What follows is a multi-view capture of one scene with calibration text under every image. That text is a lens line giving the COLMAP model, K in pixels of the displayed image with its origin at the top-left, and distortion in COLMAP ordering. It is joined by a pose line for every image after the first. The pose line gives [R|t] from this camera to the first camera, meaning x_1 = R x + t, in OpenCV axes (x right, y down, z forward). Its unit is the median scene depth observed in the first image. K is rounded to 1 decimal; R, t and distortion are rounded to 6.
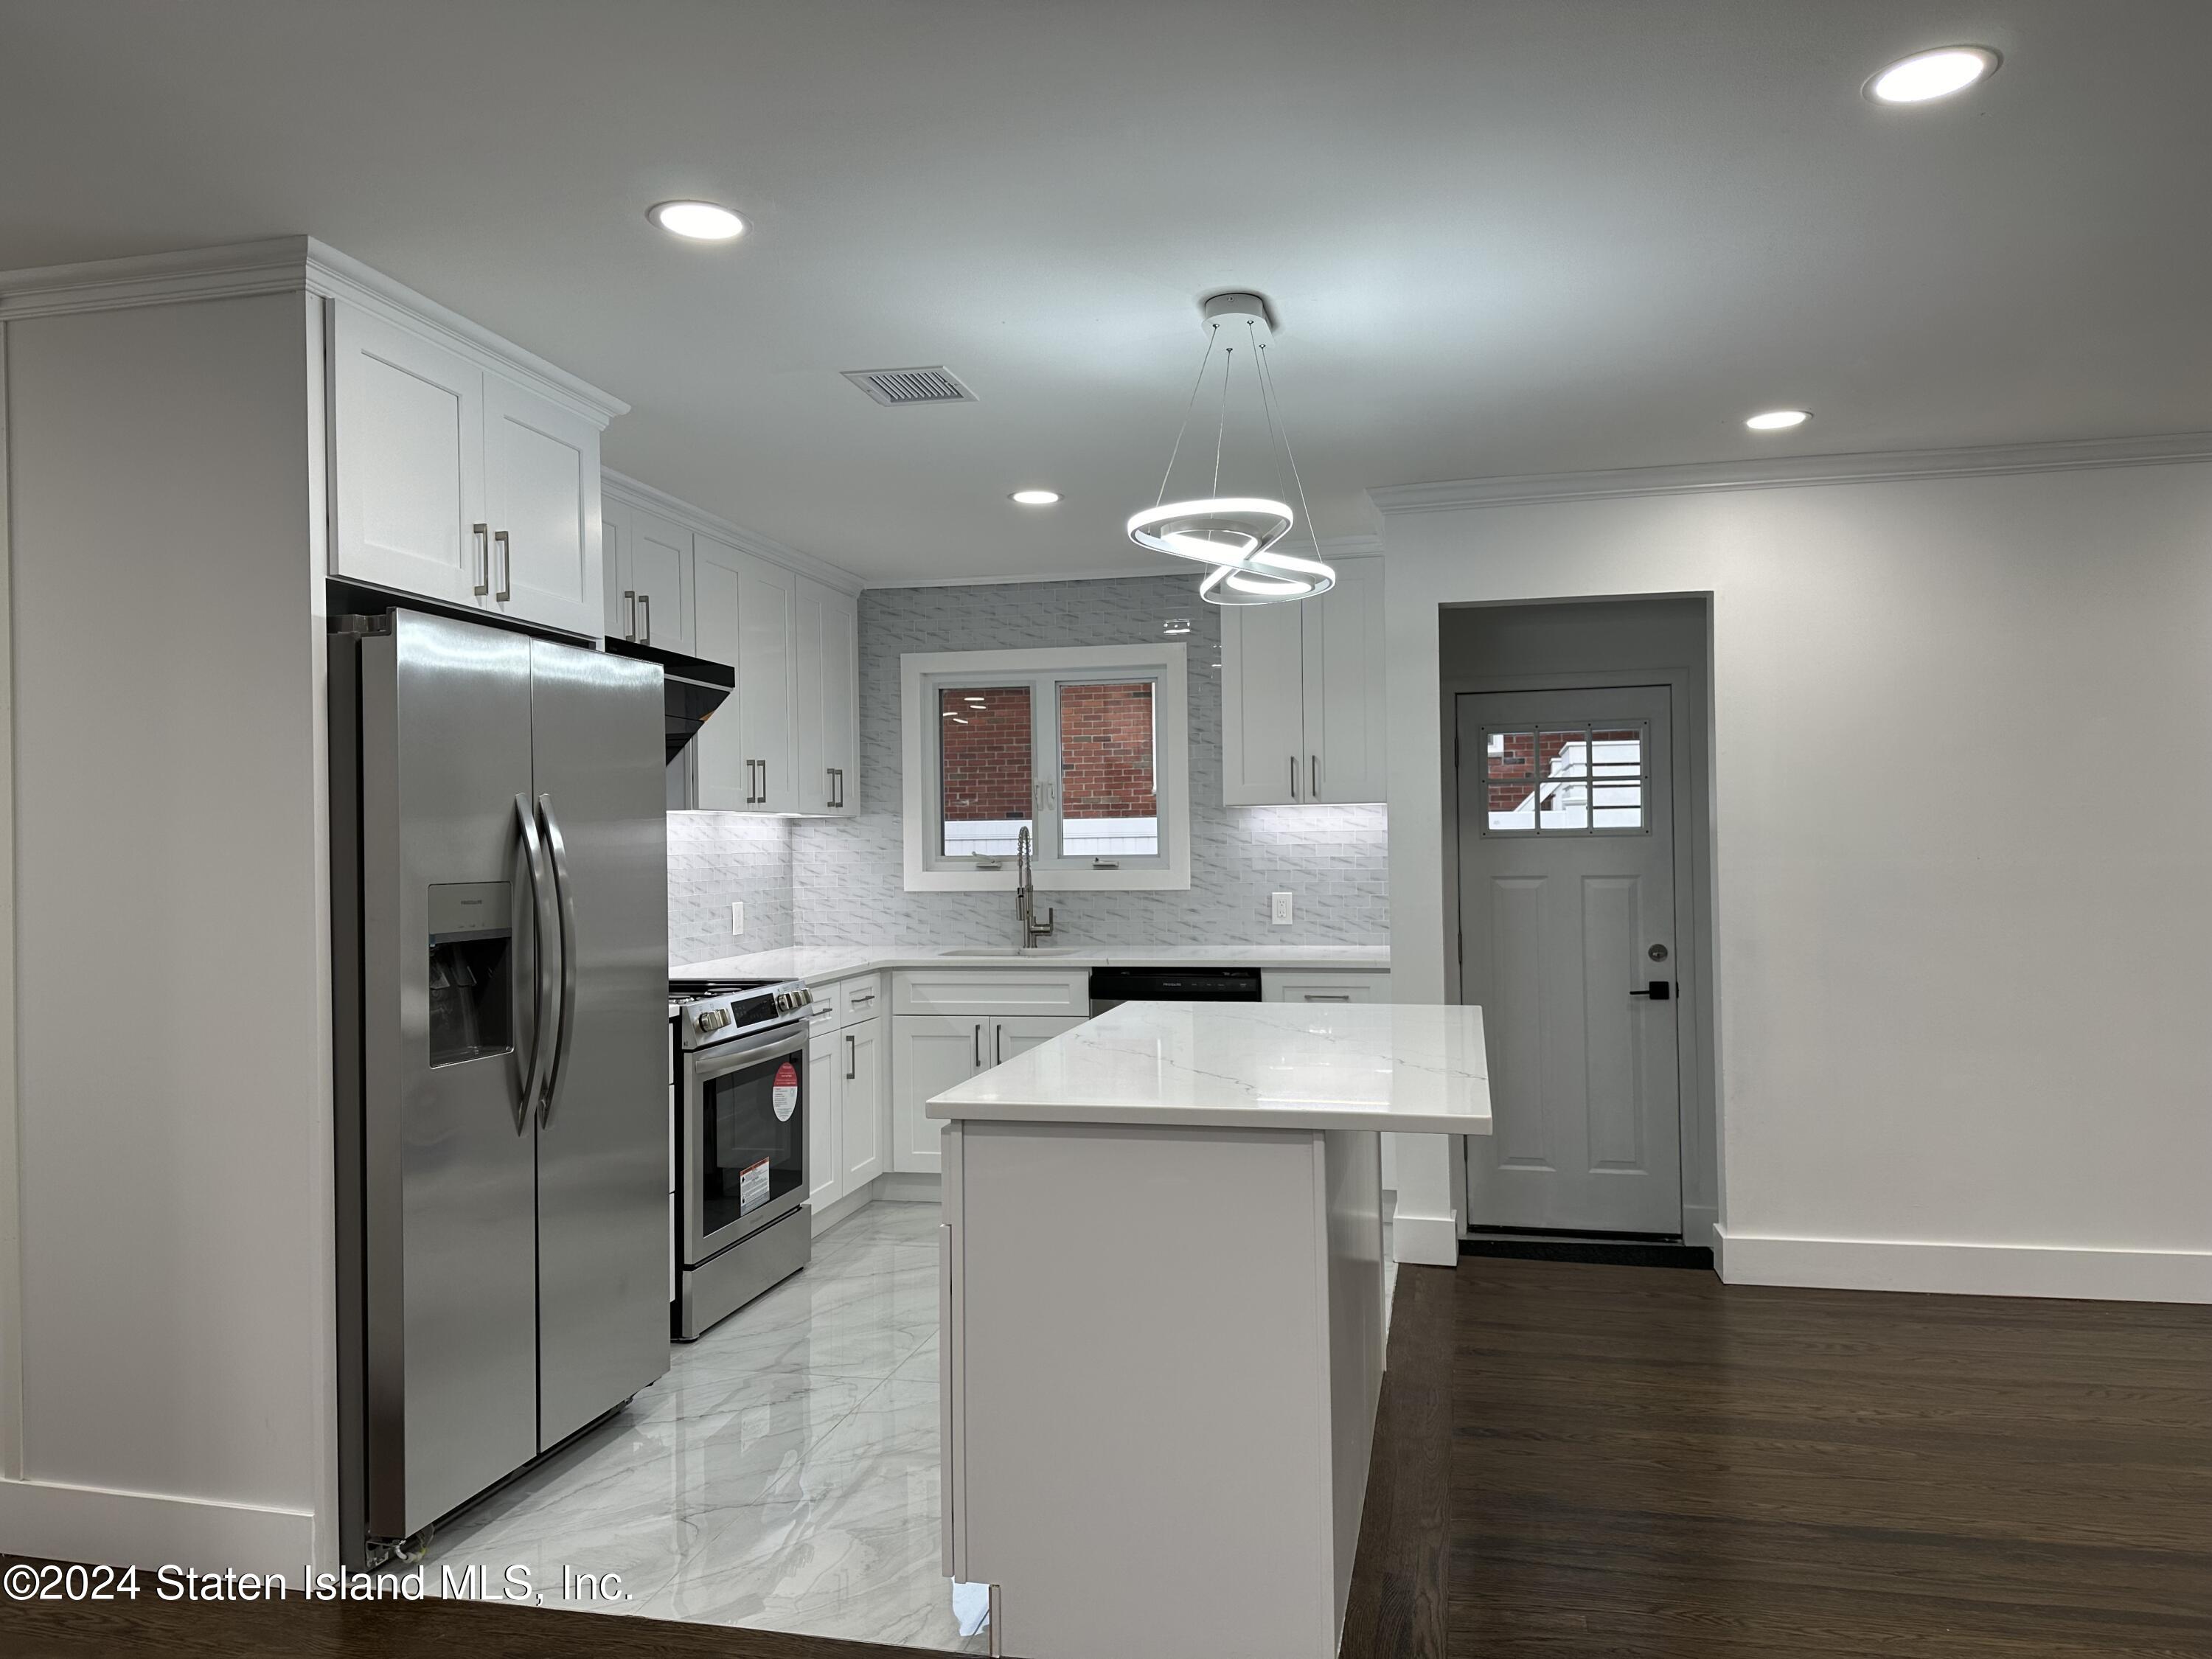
lens RADIAL K [[1543.7, 0, 1114.9], [0, 1543.7, 836.0], [0, 0, 1]] dist [0.099950, -0.014195]
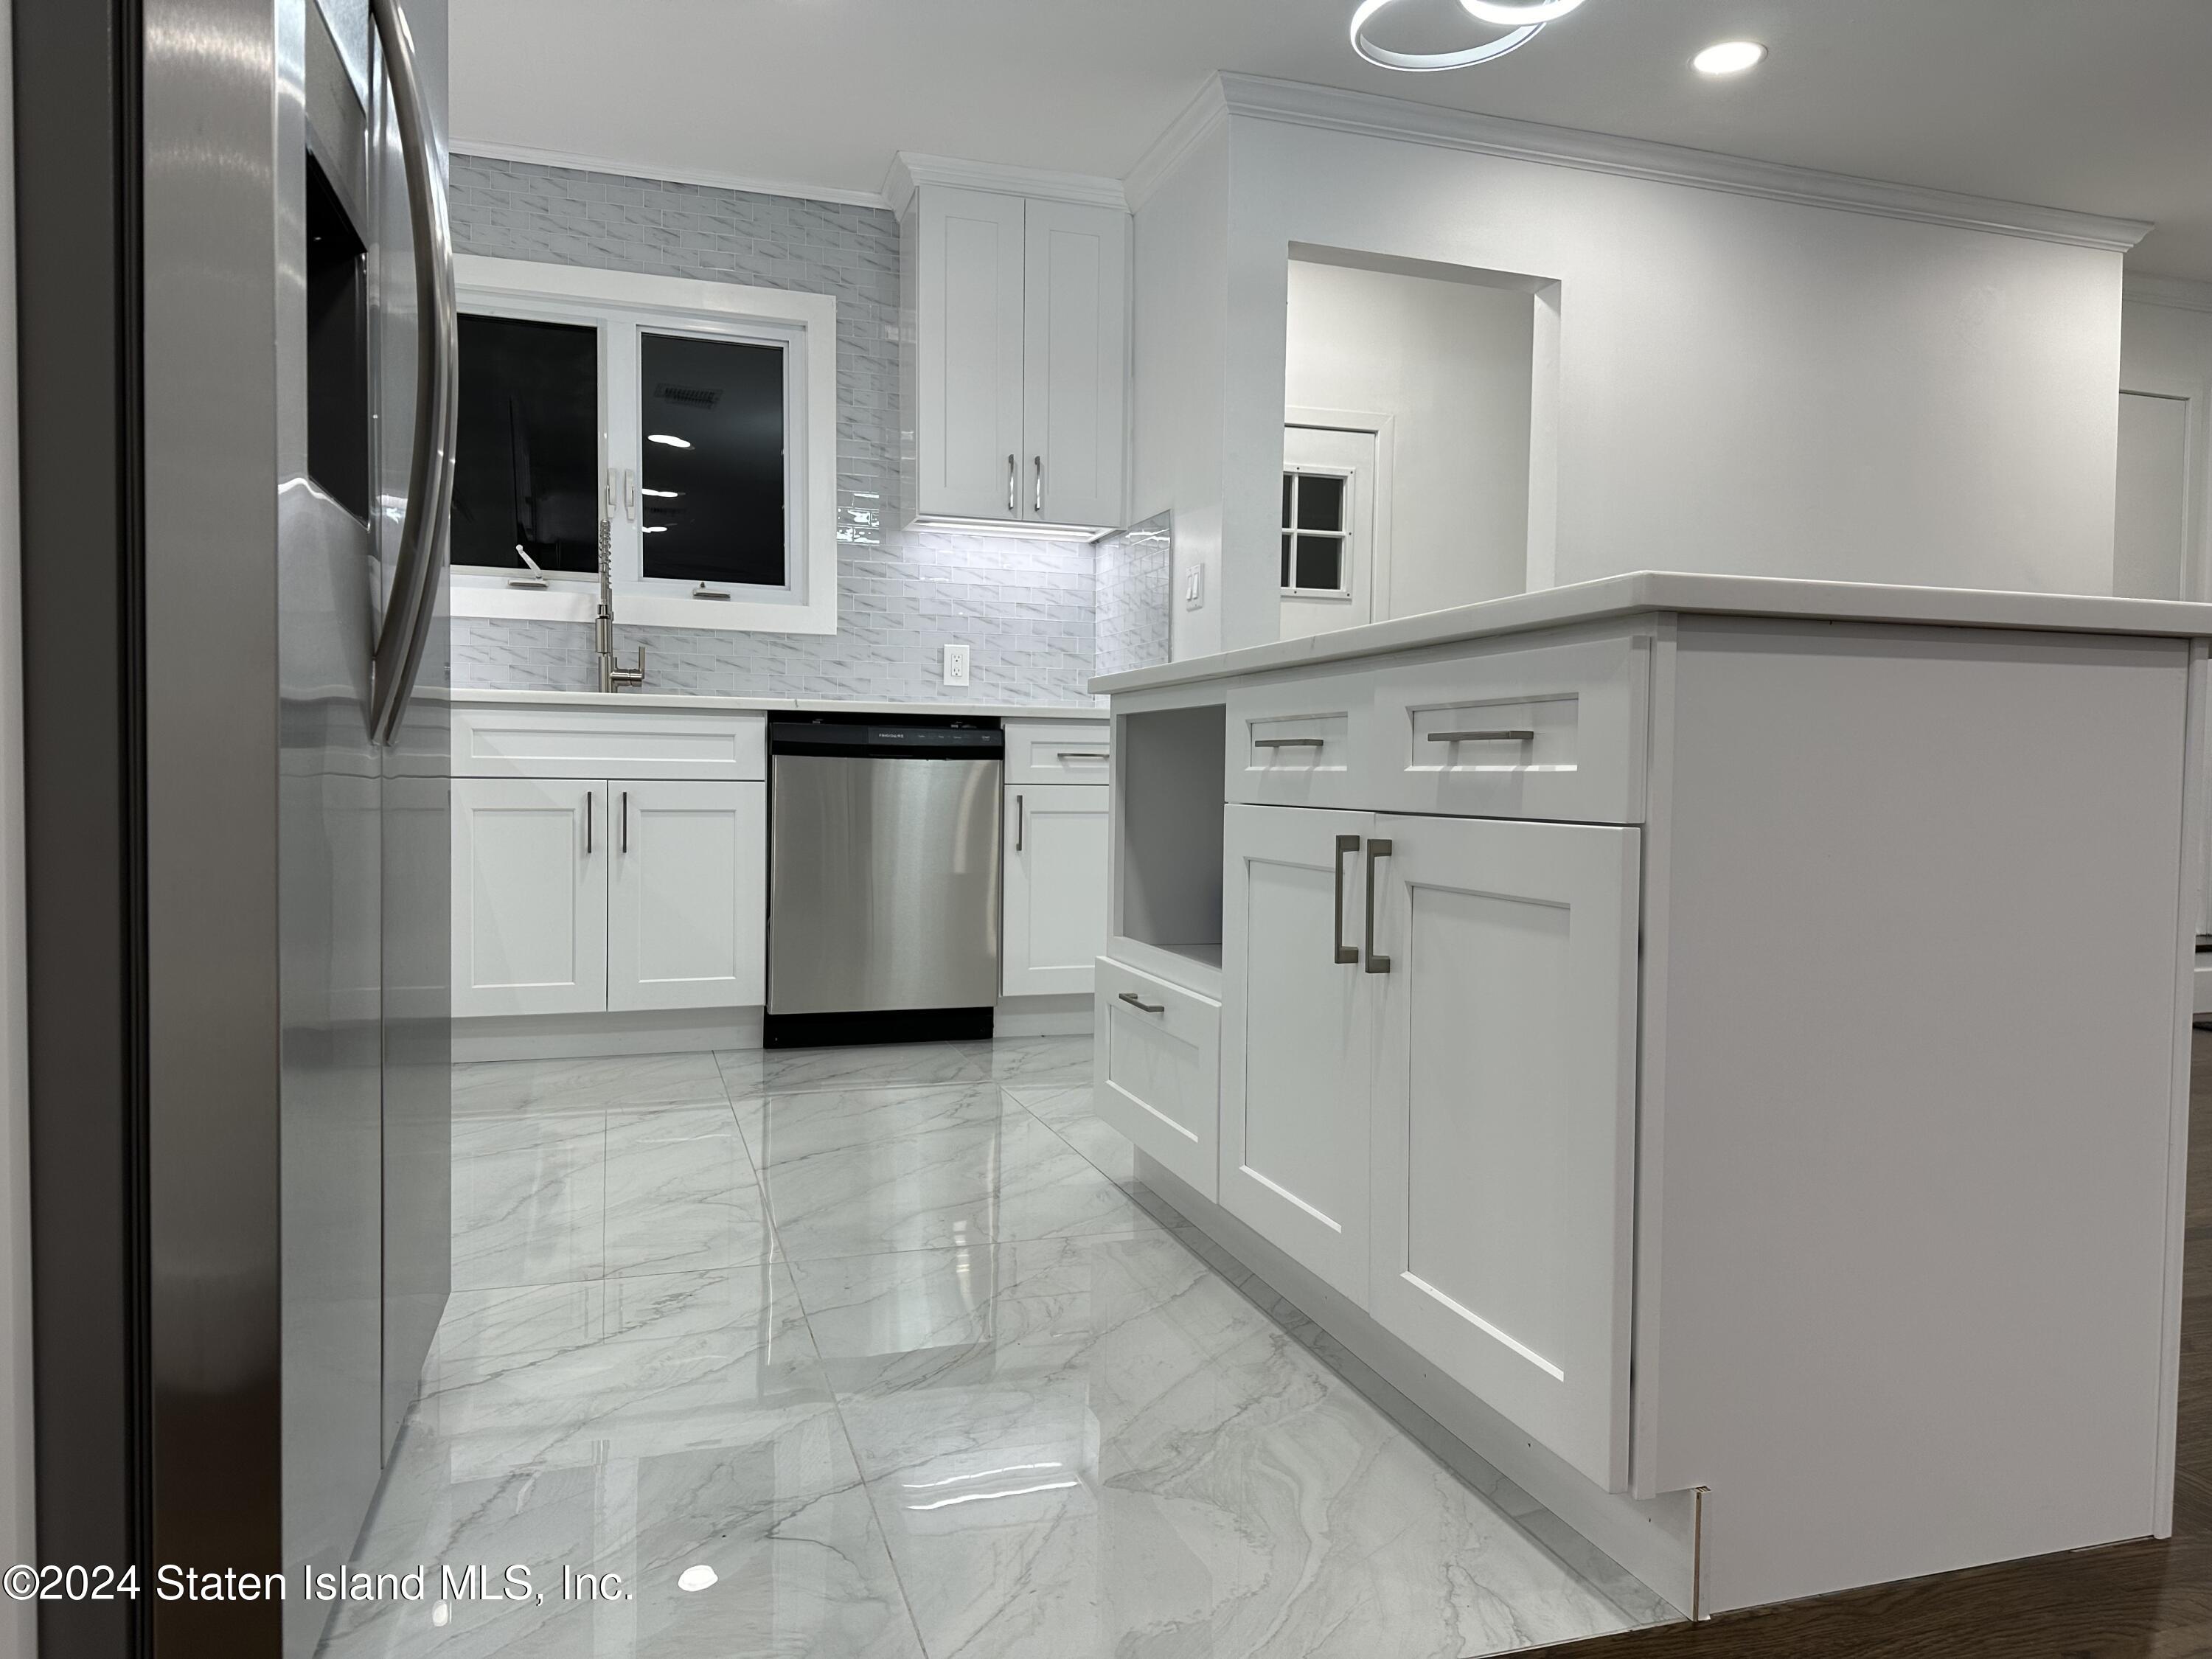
lens RADIAL K [[1543.7, 0, 1103.2], [0, 1543.7, 830.3], [0, 0, 1]] dist [0.099950, -0.014195]
pose [[0.859288, 0.009089, 0.511412, -0.227993], [-0.027315, 0.999231, 0.028137, 0.106302], [-0.510763, -0.038147, 0.858875, 0.285185]]
